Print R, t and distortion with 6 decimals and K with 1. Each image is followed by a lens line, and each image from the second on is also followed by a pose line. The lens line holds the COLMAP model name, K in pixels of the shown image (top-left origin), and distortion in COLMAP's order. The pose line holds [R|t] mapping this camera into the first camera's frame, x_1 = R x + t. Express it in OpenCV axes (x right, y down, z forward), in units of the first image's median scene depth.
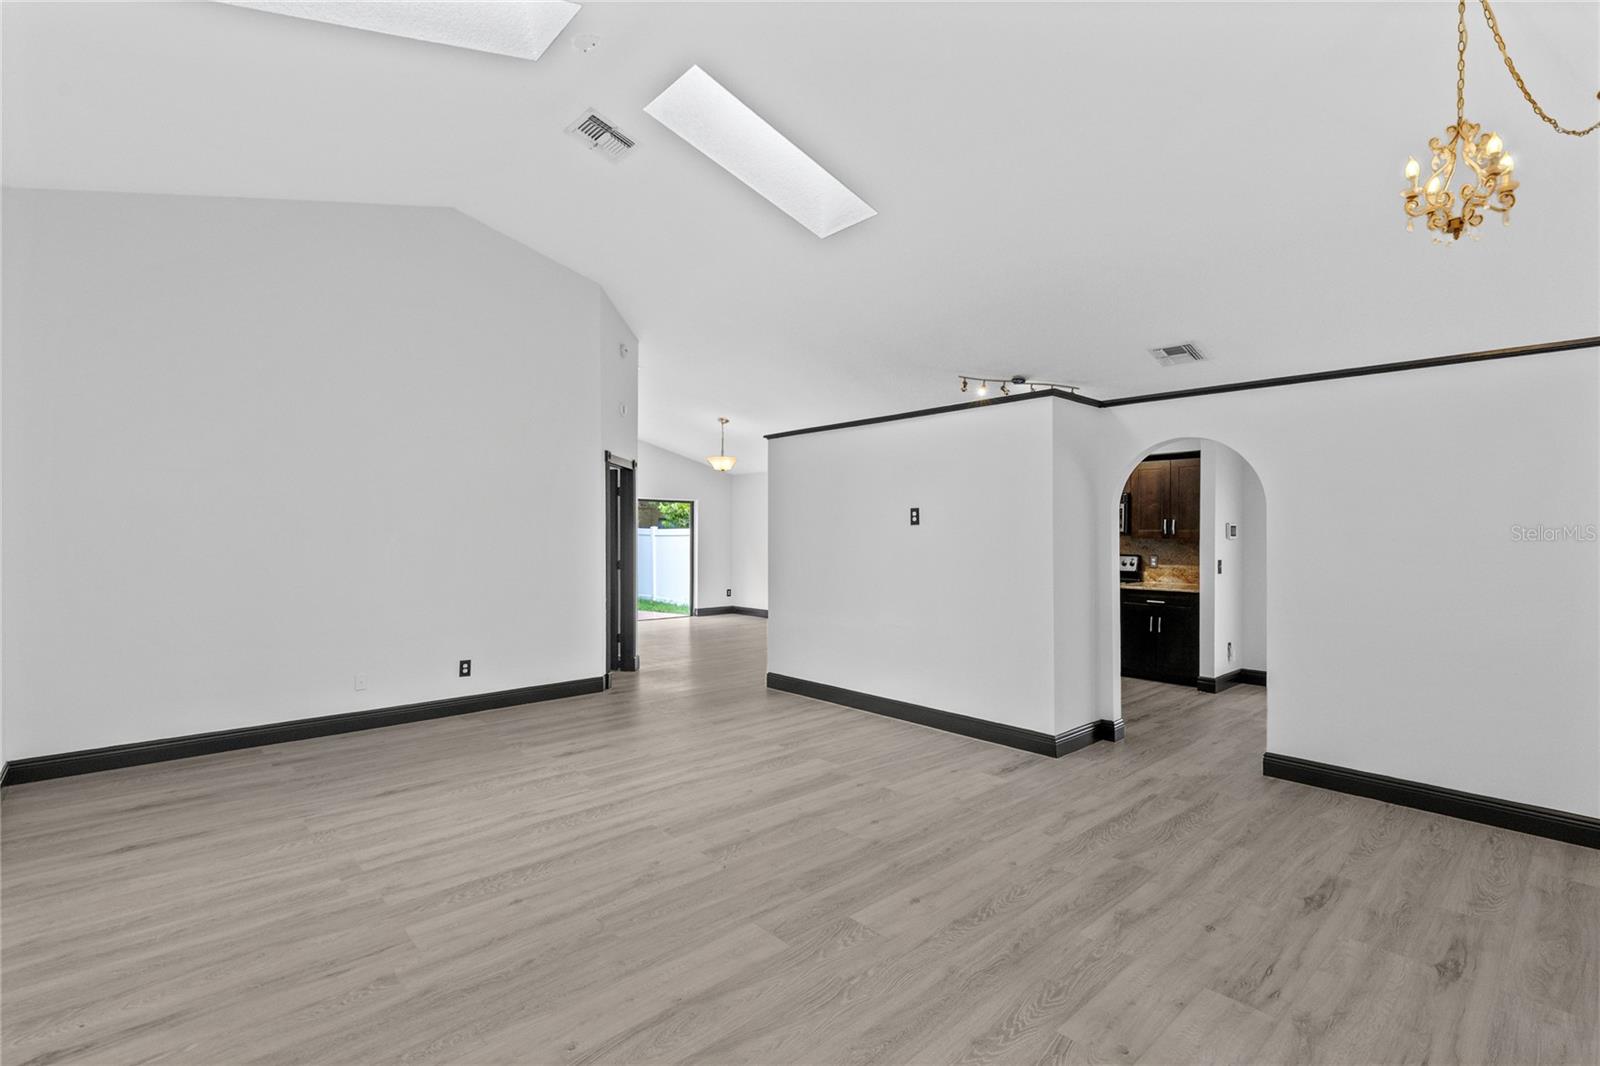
lens RADIAL K [[728.9, 0, 809.8], [0, 728.9, 533.4], [0, 0, 1]] dist [0.003169, -0.000072]
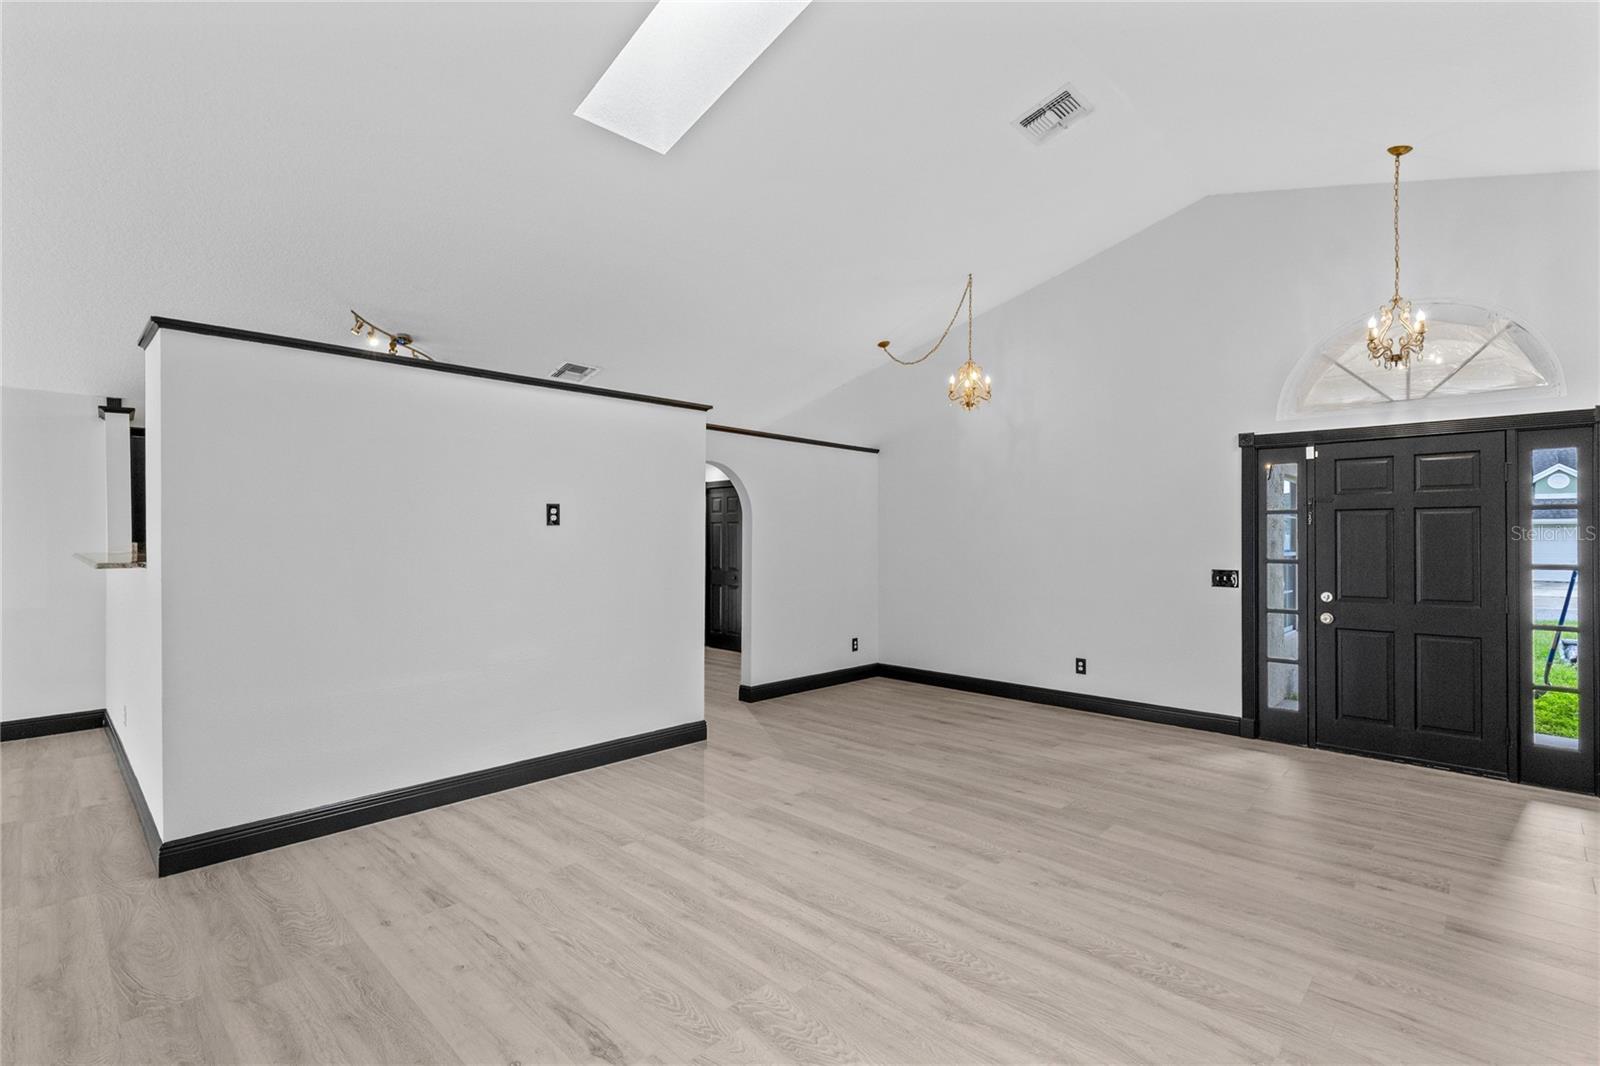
lens RADIAL K [[728.9, 0, 802.7], [0, 728.9, 533.9], [0, 0, 1]] dist [0.003169, -0.000072]
pose [[-0.047416, 0.000095, 0.998875, -0.955514], [0.000814, 1.000000, -0.000056, -0.003476], [-0.998875, 0.000810, -0.047416, 1.123173]]
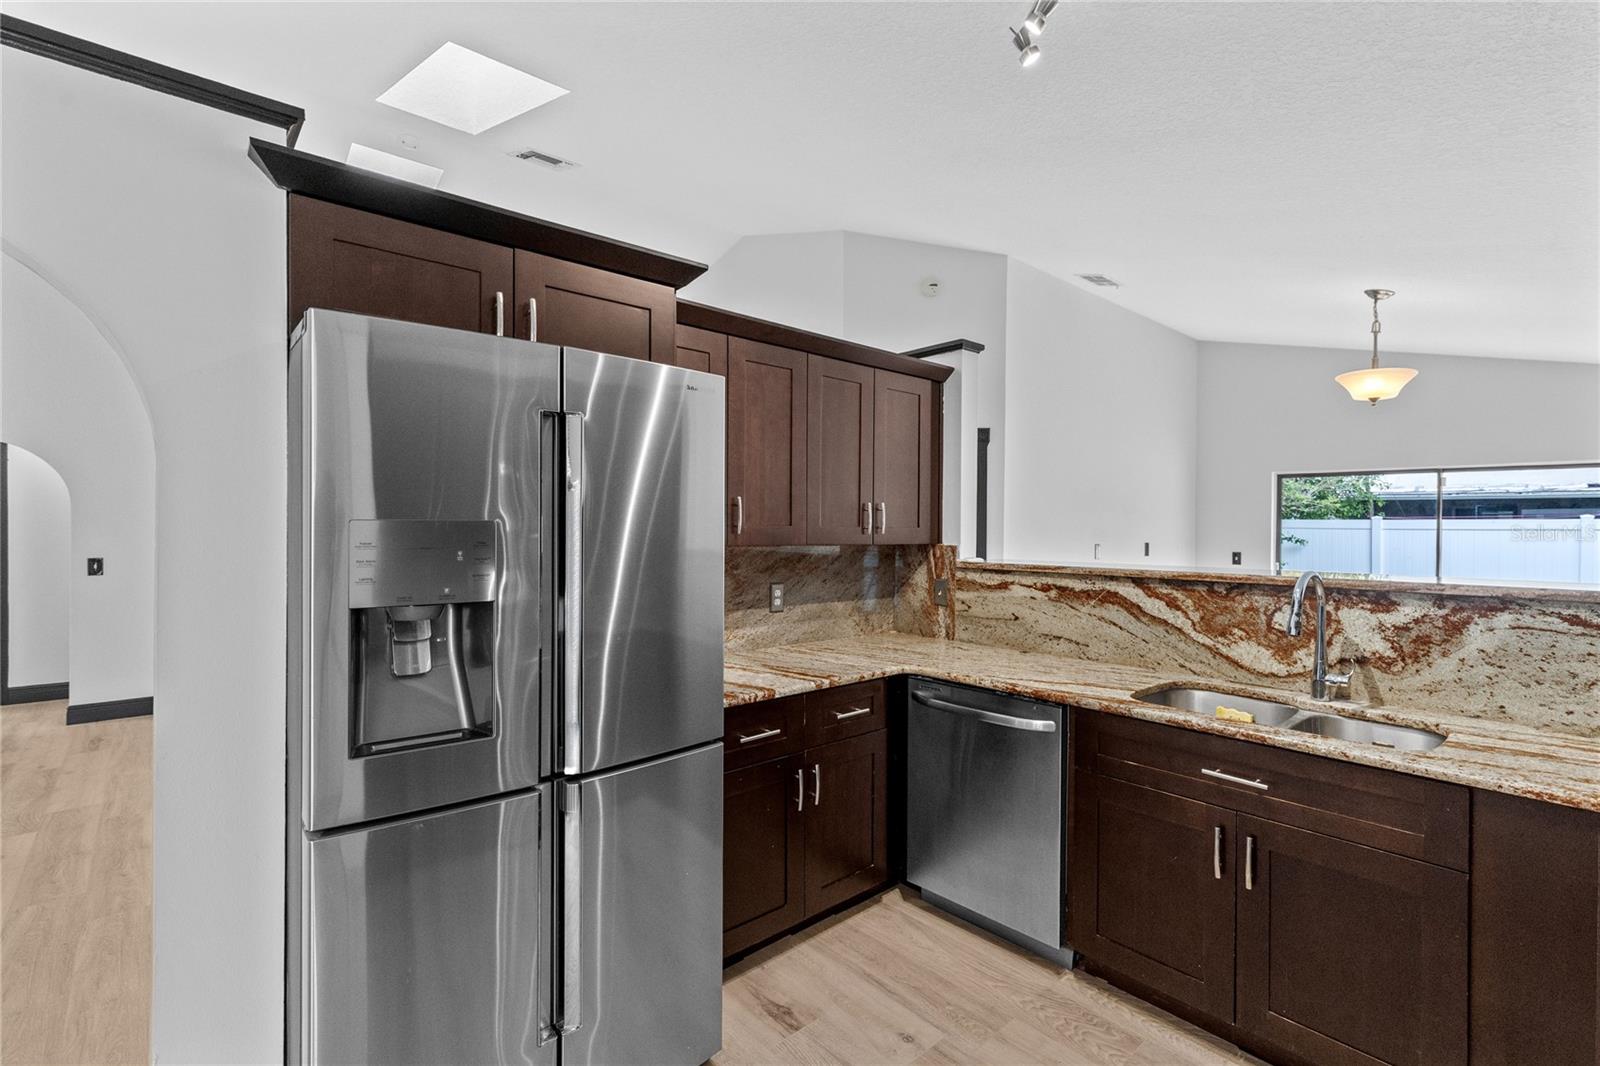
lens RADIAL K [[728.9, 0, 805.4], [0, 728.9, 527.7], [0, 0, 1]] dist [0.003169, -0.000072]
pose [[-0.008275, 0.002459, -0.999963, 0.943479], [-0.005169, 0.999984, 0.002502, -0.008837], [0.999952, 0.005189, -0.008262, 1.685139]]
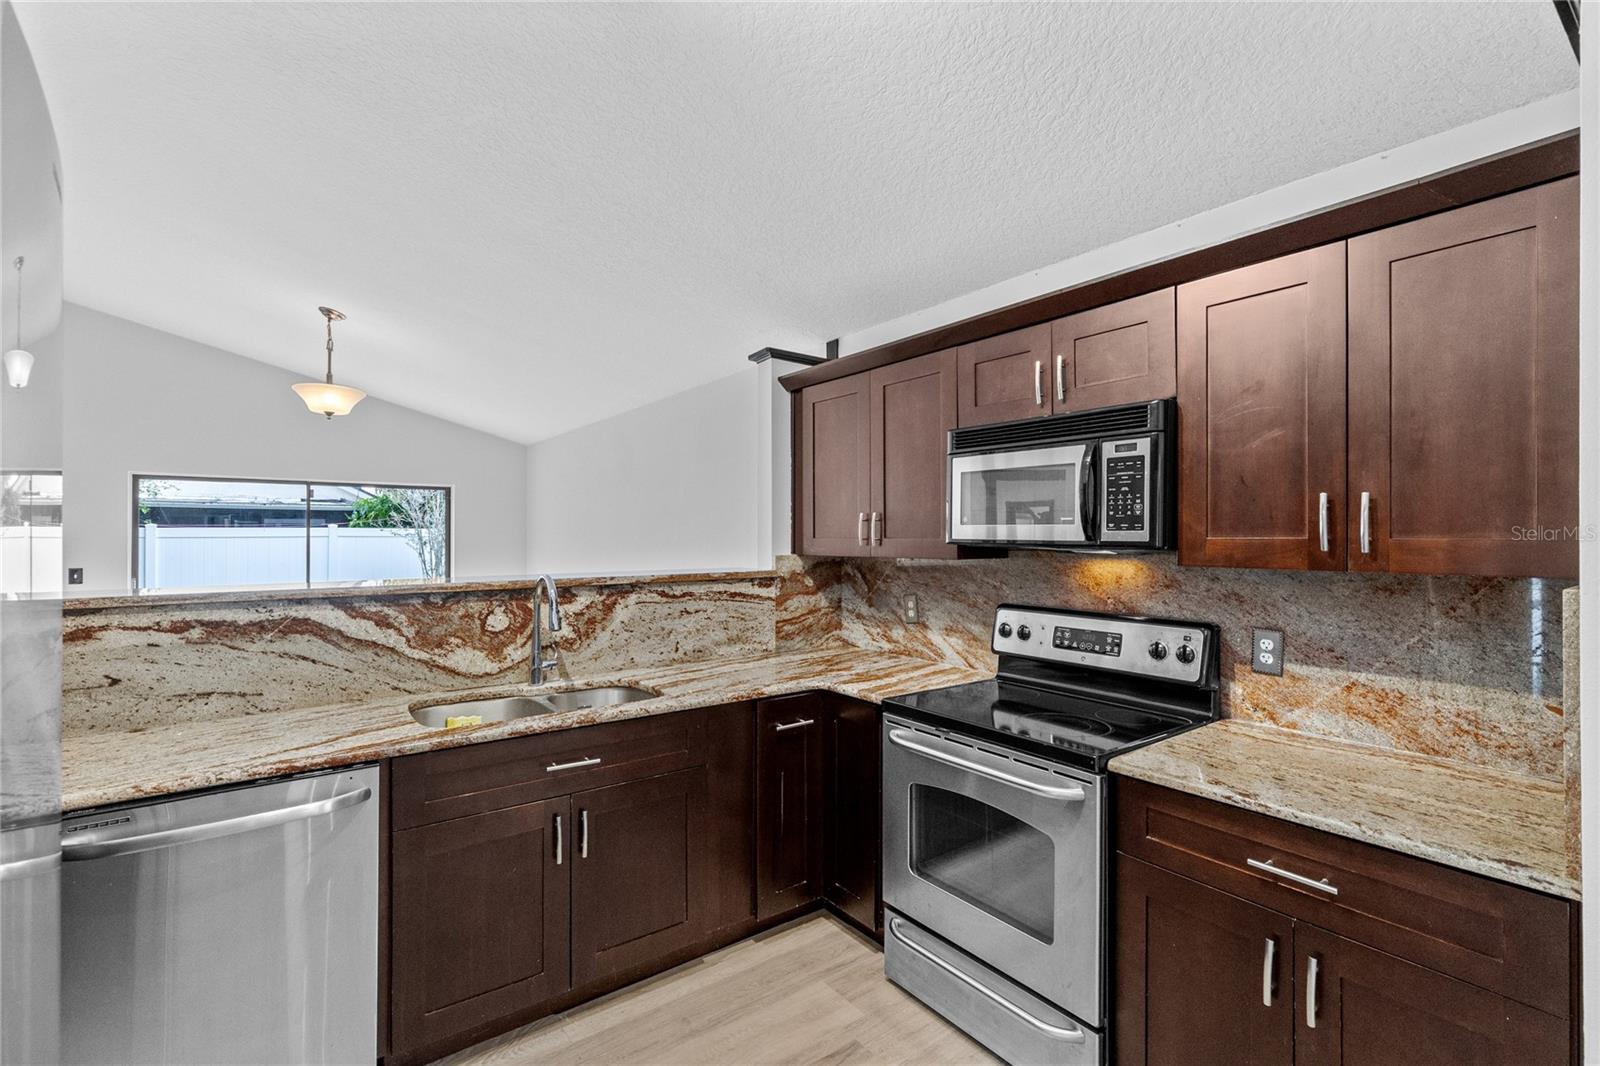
lens RADIAL K [[728.9, 0, 801.6], [0, 728.9, 529.8], [0, 0, 1]] dist [0.003169, -0.000072]
pose [[0.995763, -0.003760, -0.091880, 0.648091], [0.003106, 0.999969, -0.007263, -0.009997], [0.091905, 0.006946, 0.995744, 1.427140]]
